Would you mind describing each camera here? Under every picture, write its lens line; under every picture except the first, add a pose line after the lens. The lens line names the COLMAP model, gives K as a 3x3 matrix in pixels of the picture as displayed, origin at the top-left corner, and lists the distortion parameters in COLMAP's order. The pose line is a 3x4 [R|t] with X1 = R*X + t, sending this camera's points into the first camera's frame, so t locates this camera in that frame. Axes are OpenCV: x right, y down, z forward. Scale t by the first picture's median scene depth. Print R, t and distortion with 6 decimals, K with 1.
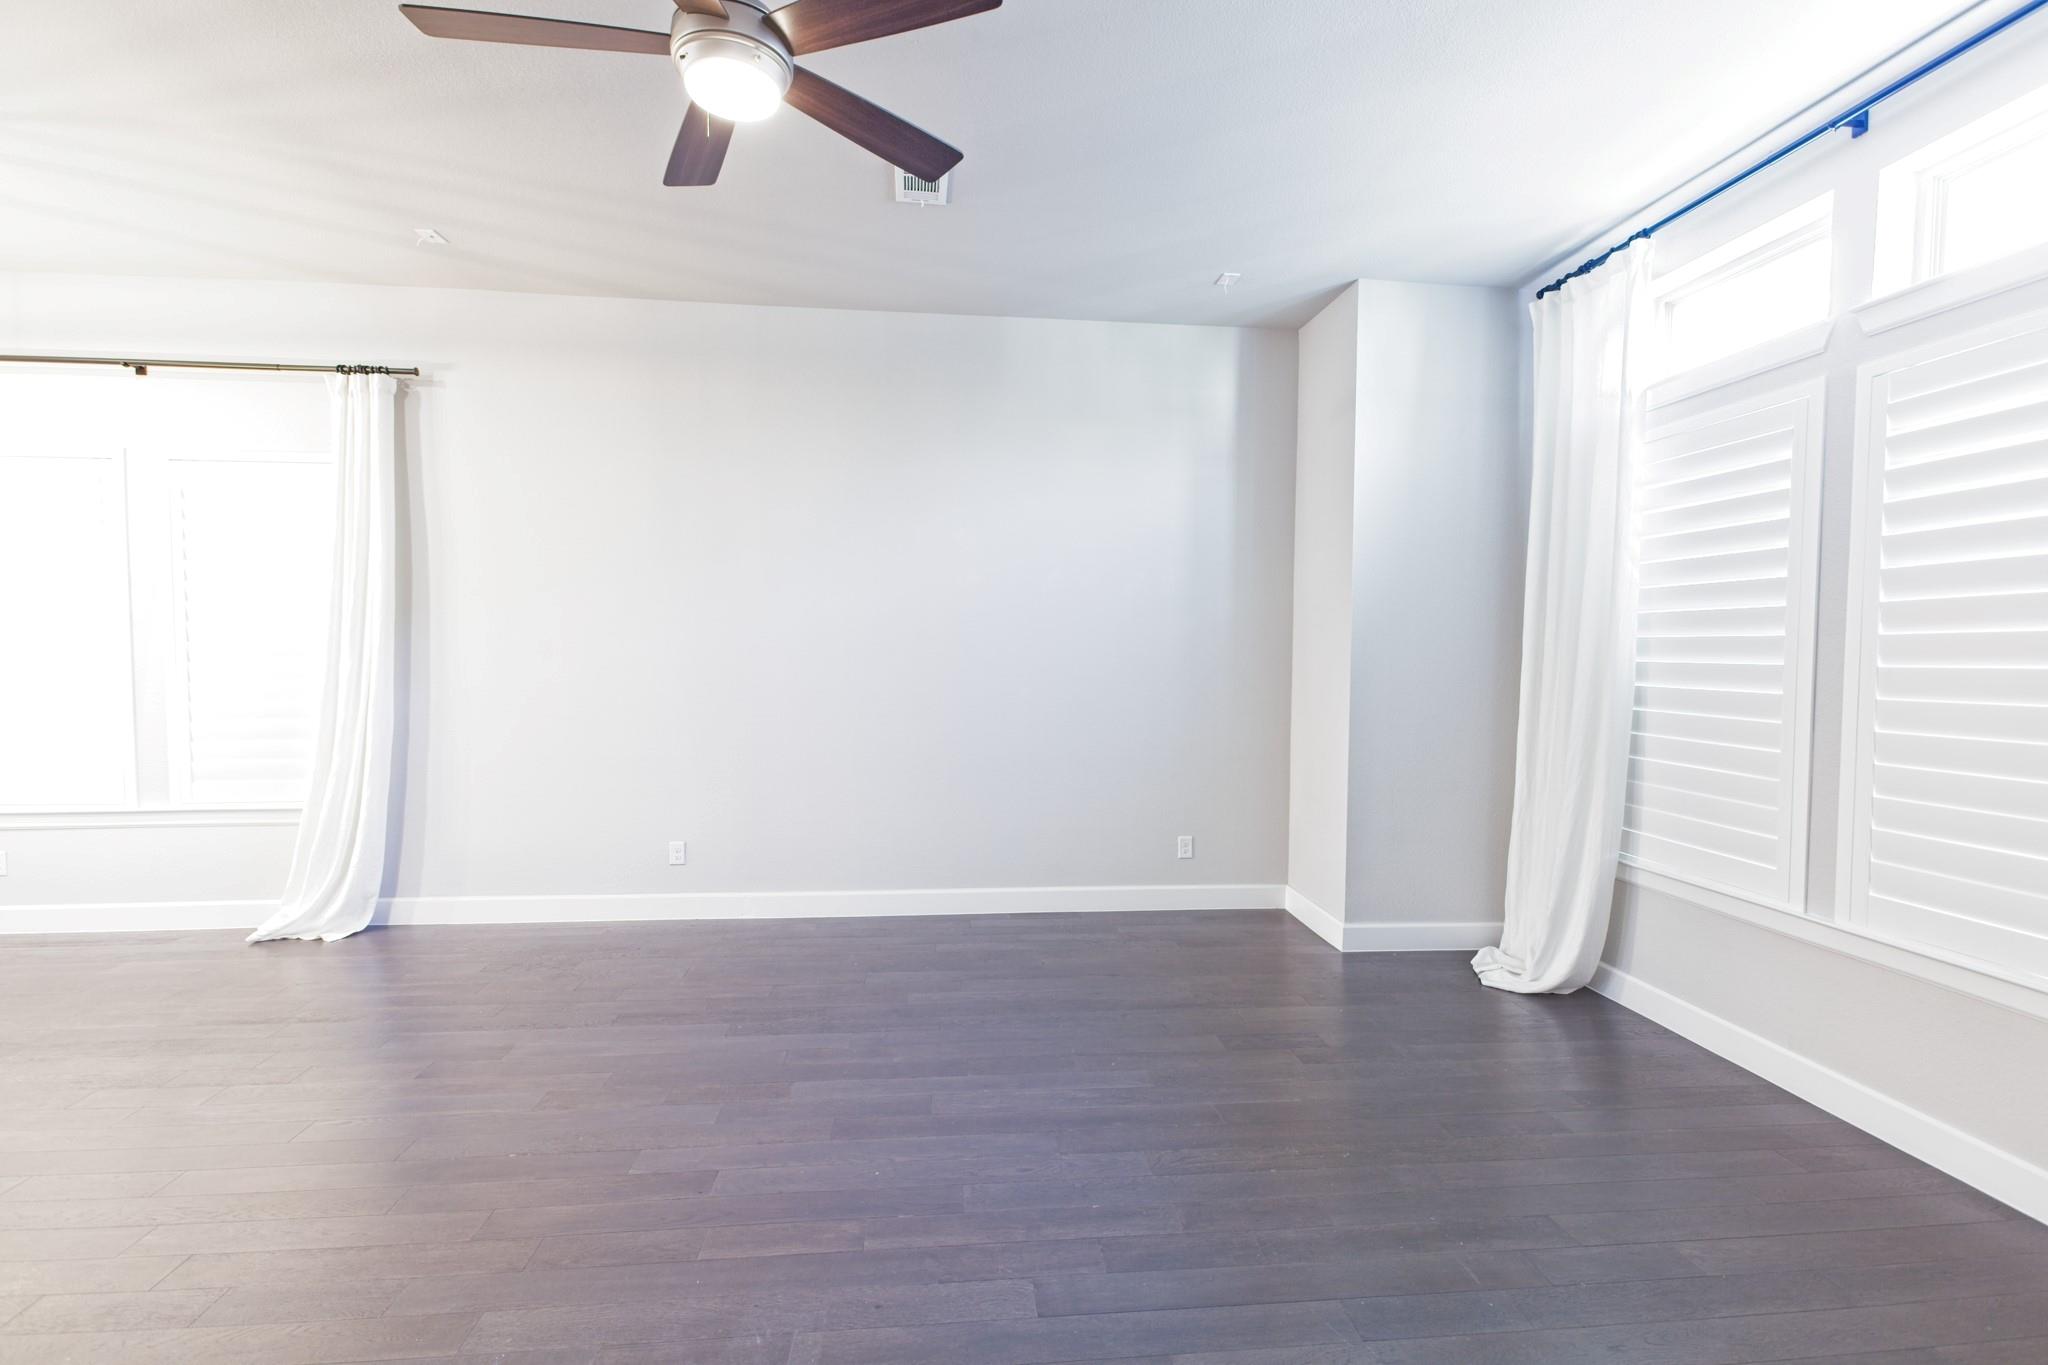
lens RADIAL K [[902.7, 0, 1025.6], [0, 902.7, 687.5], [0, 0, 1]] dist [0.019876, -0.009494]
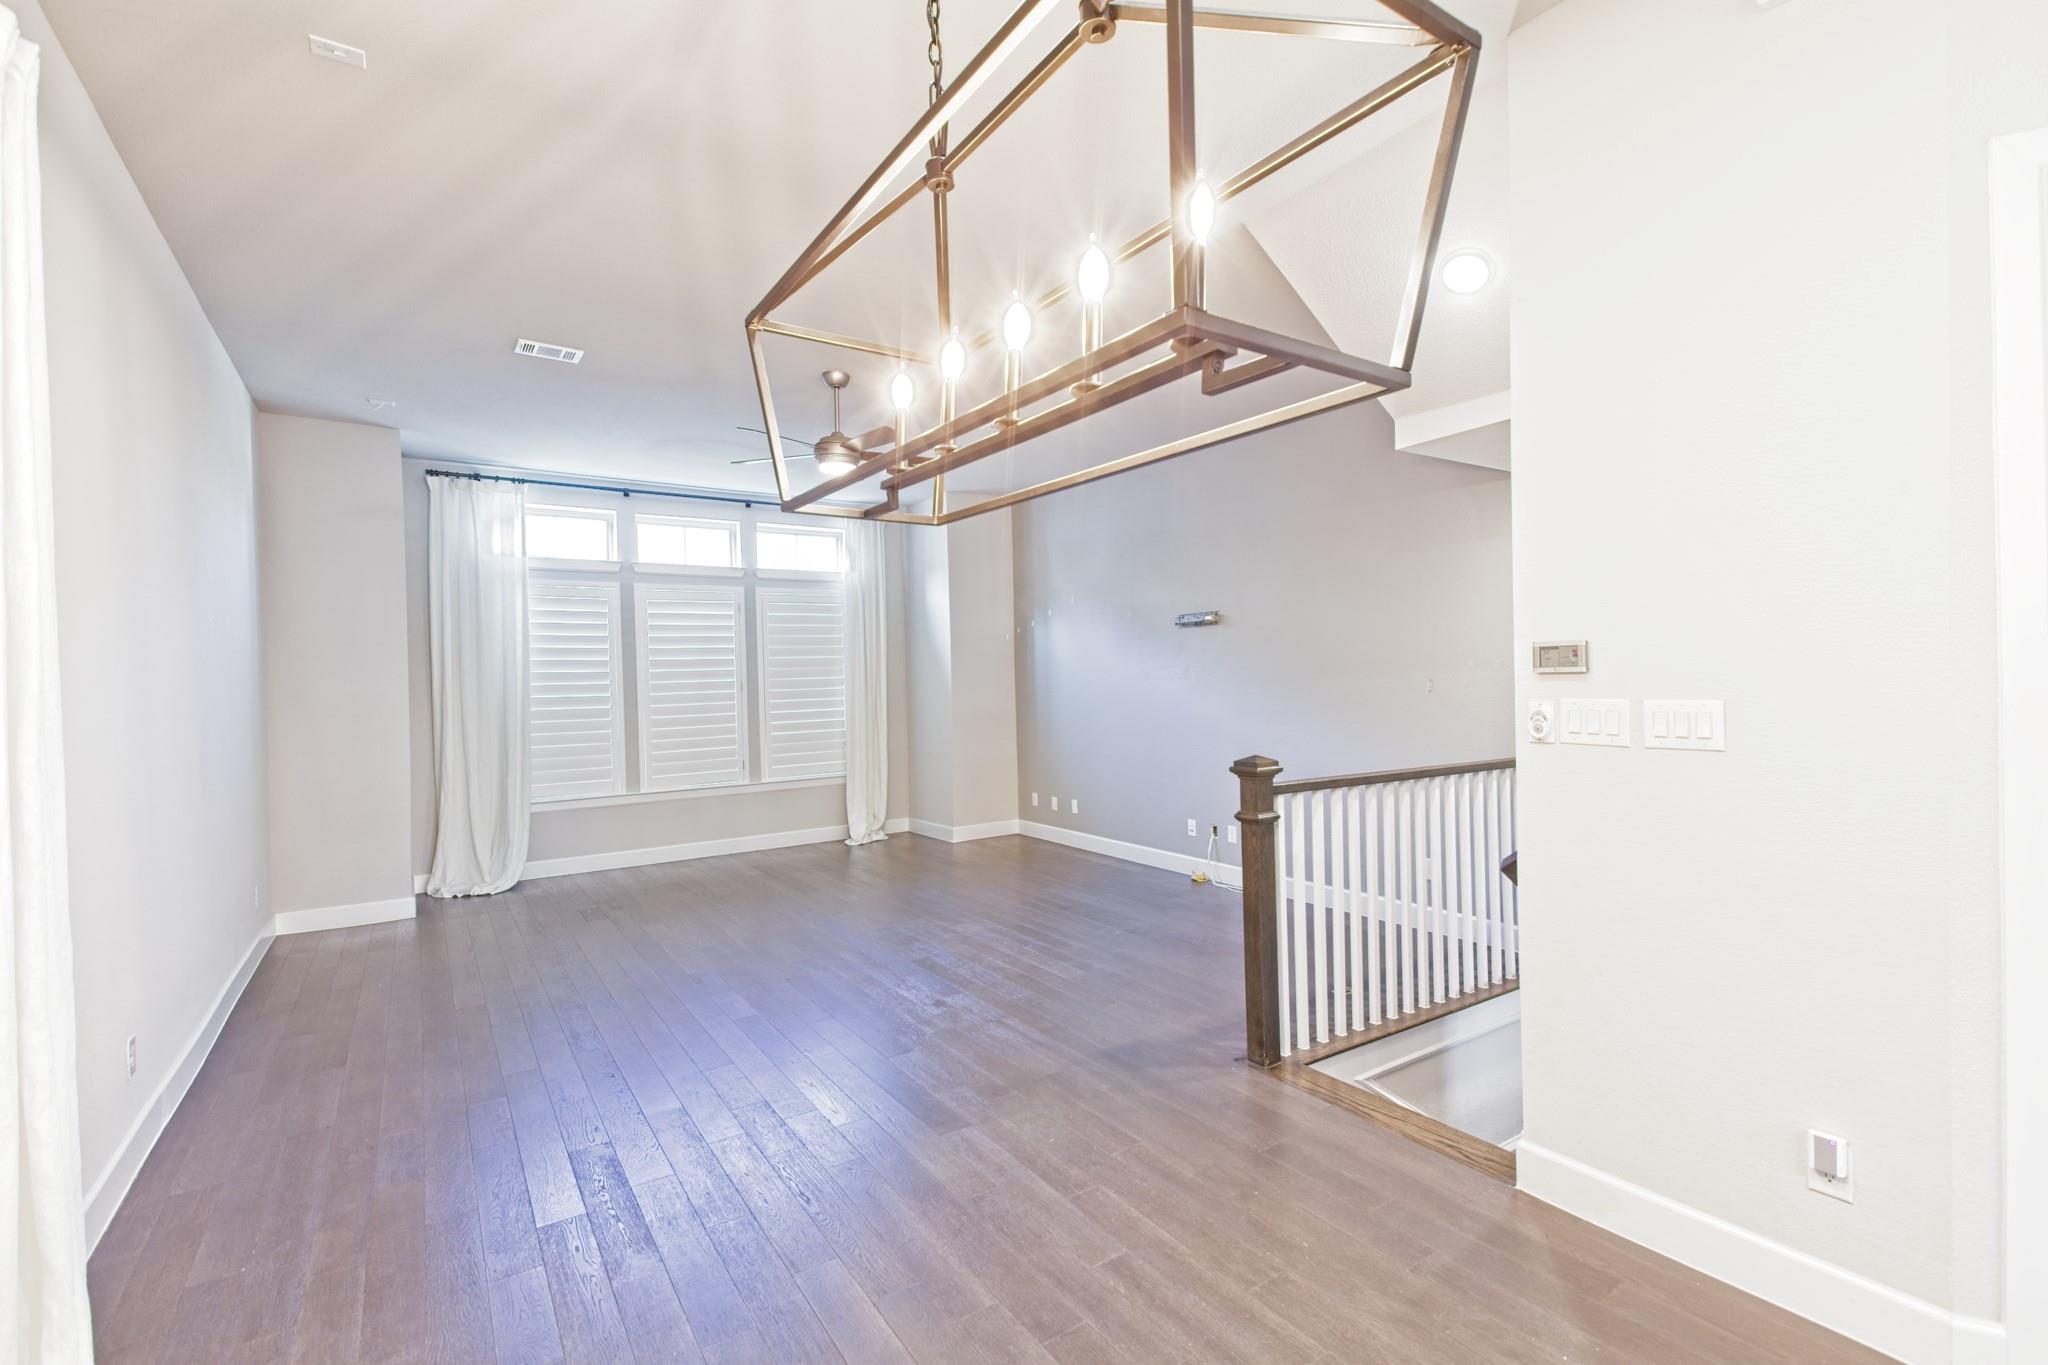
lens RADIAL K [[902.7, 0, 1025.6], [0, 902.7, 687.5], [0, 0, 1]] dist [0.019876, -0.009494]
pose [[-0.472187, -0.005643, 0.881480, -1.552979], [0.053251, 0.997971, 0.034914, -0.061496], [-0.879889, 0.063425, -0.470928, 0.985855]]
